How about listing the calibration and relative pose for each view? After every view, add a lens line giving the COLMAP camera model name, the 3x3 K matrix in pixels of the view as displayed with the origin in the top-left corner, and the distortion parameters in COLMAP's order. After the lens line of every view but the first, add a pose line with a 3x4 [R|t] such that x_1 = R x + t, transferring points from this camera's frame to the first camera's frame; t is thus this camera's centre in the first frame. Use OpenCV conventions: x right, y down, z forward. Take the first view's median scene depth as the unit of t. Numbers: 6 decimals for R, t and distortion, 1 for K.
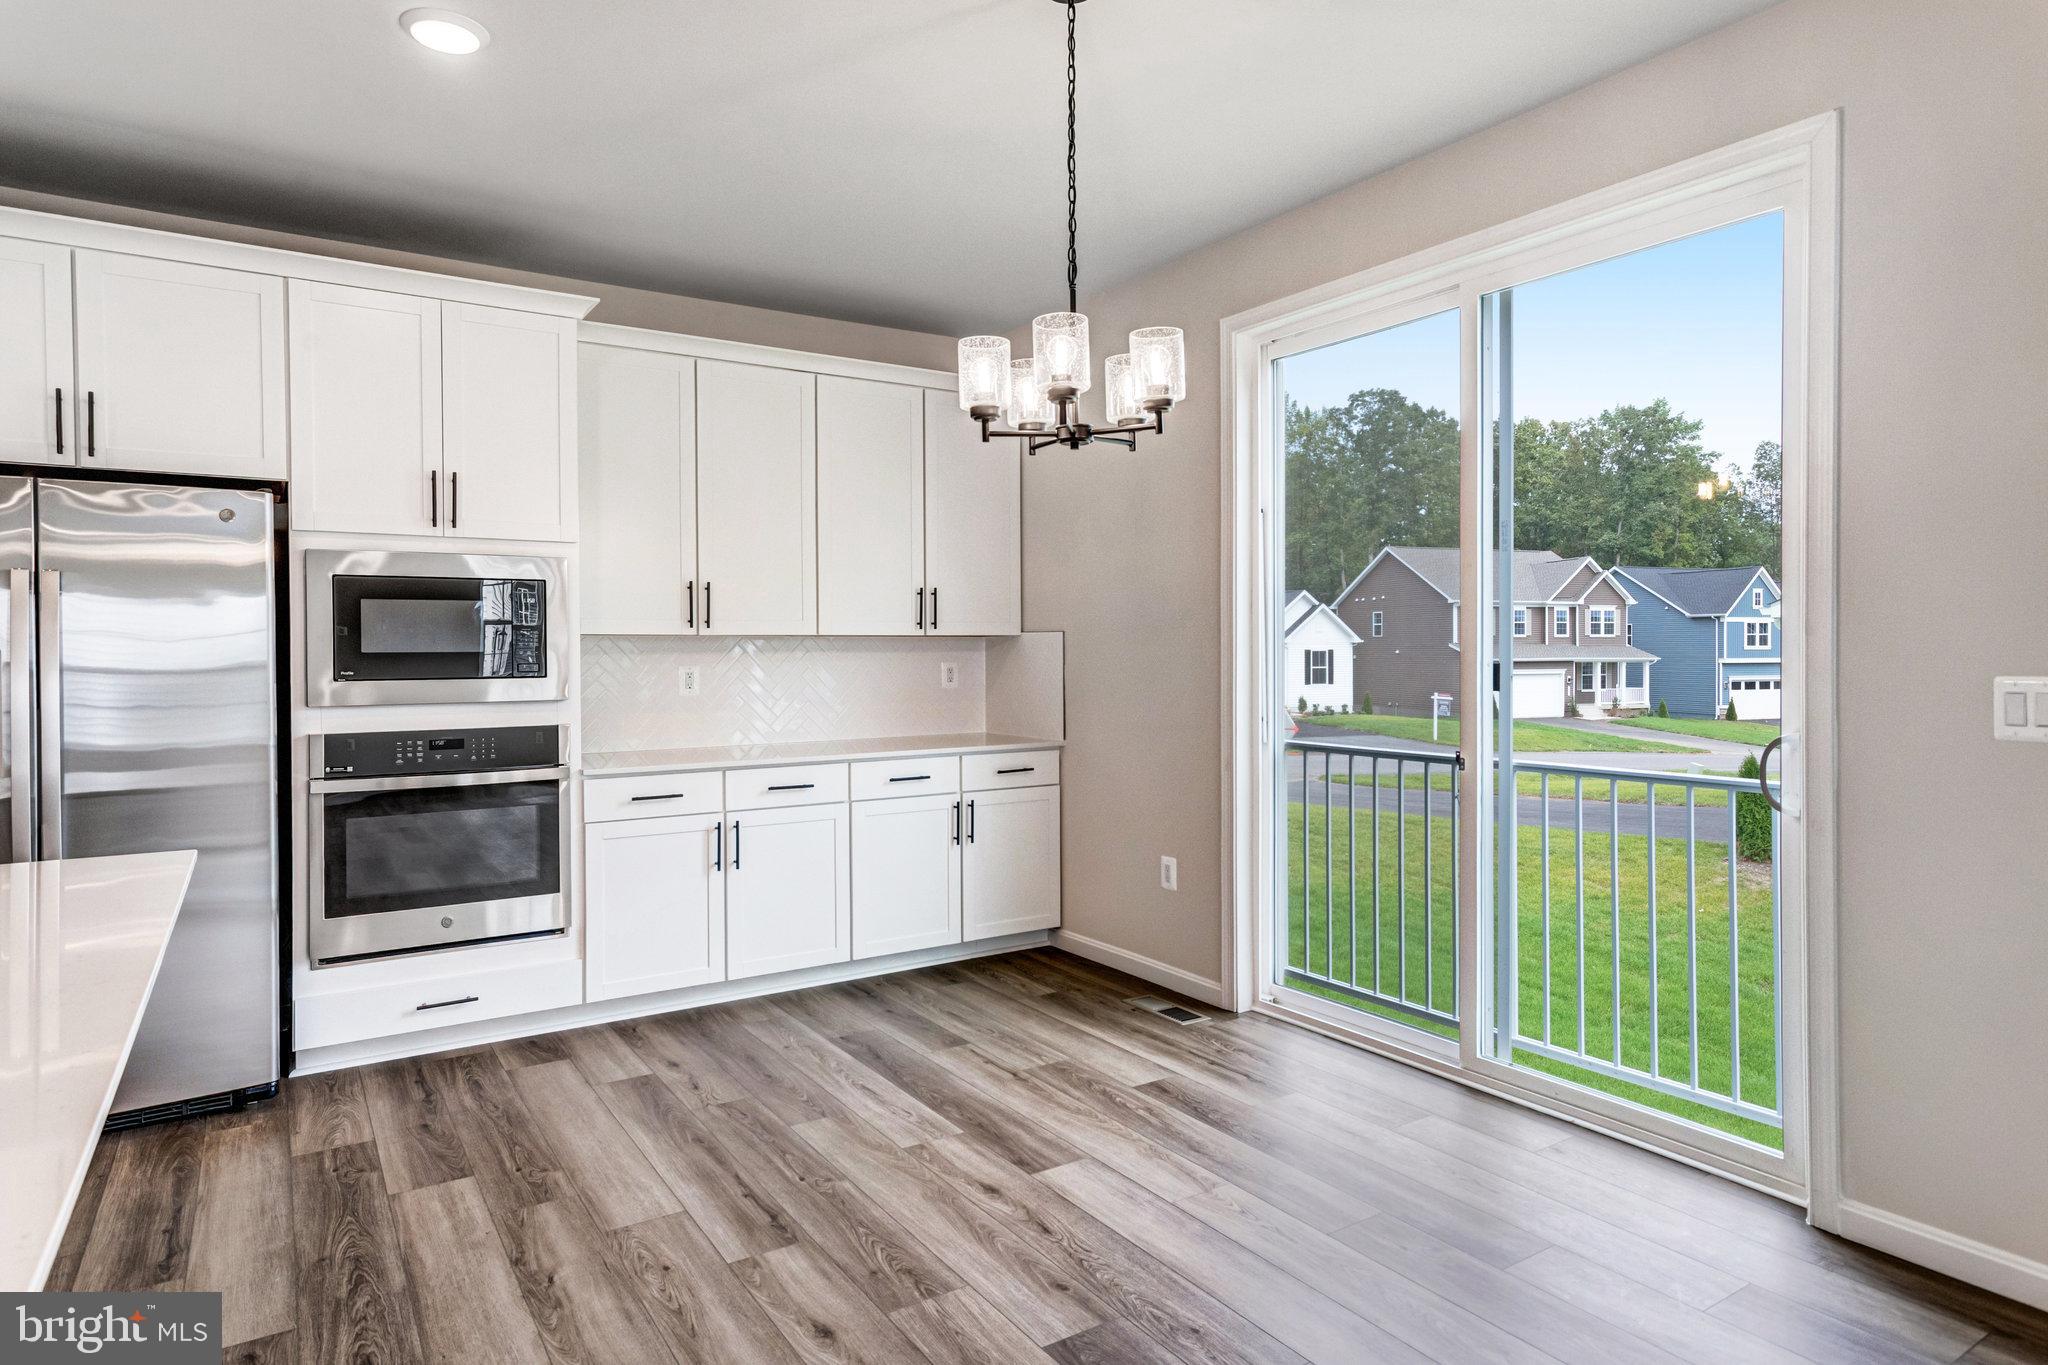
lens RADIAL K [[1188.8, 0, 980.8], [0, 1188.8, 683.5], [0, 0, 1]] dist [0.004931, 0.001610]
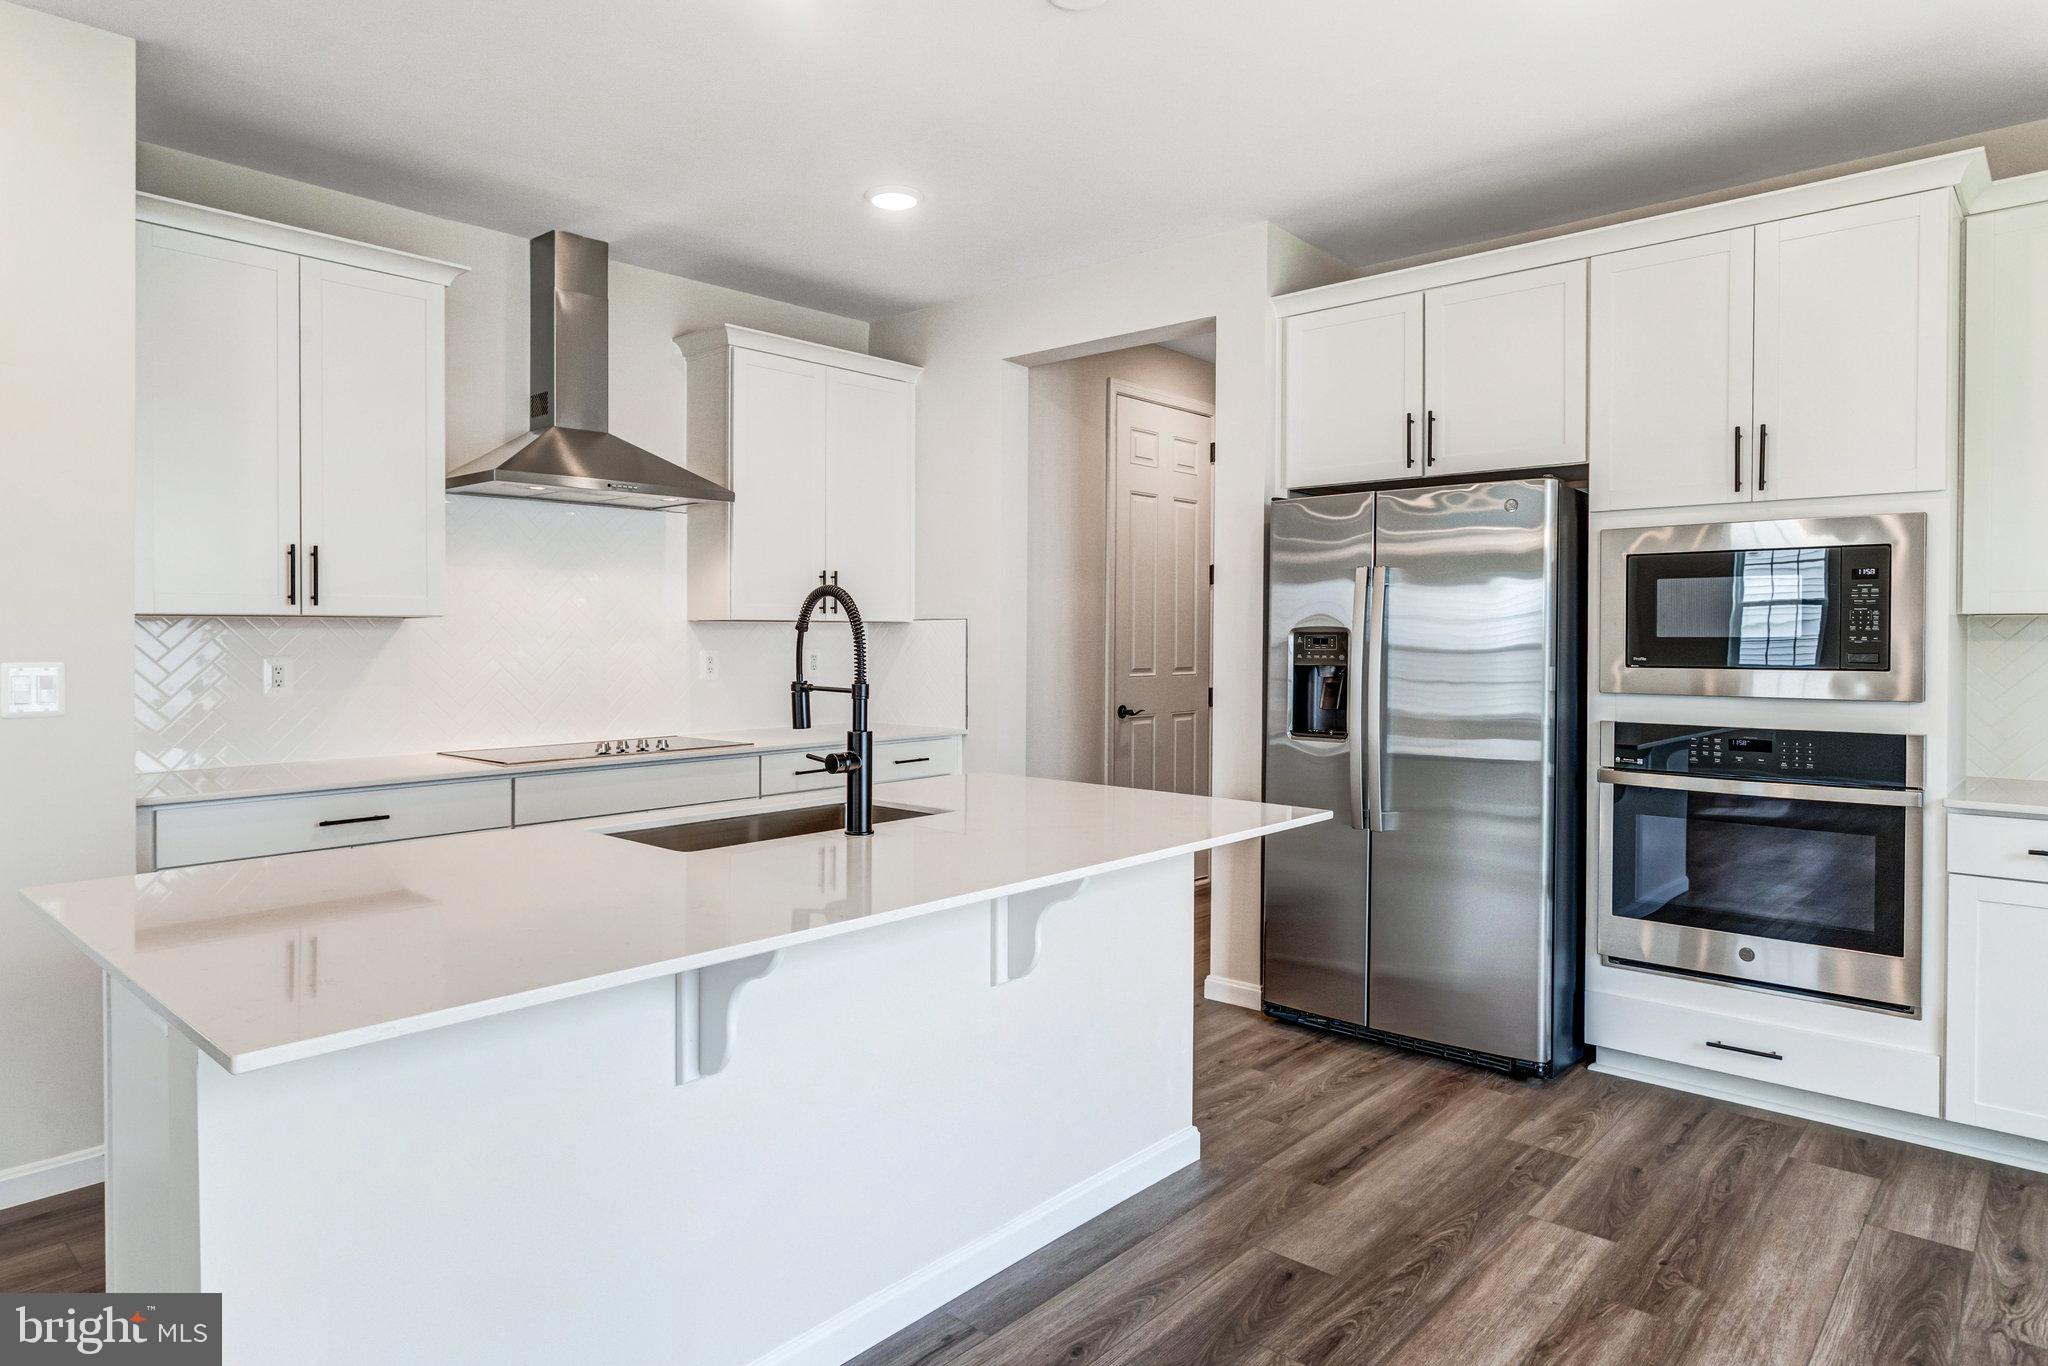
lens RADIAL K [[1191.7, 0, 1020.9], [0, 1191.7, 636.9], [0, 0, 1]] dist [0.004080, 0.000623]
pose [[0.289463, 0.009914, -0.957138, 0.220884], [-0.030278, 0.999541, 0.001197, -0.011905], [0.956710, 0.028634, 0.289630, 0.257522]]
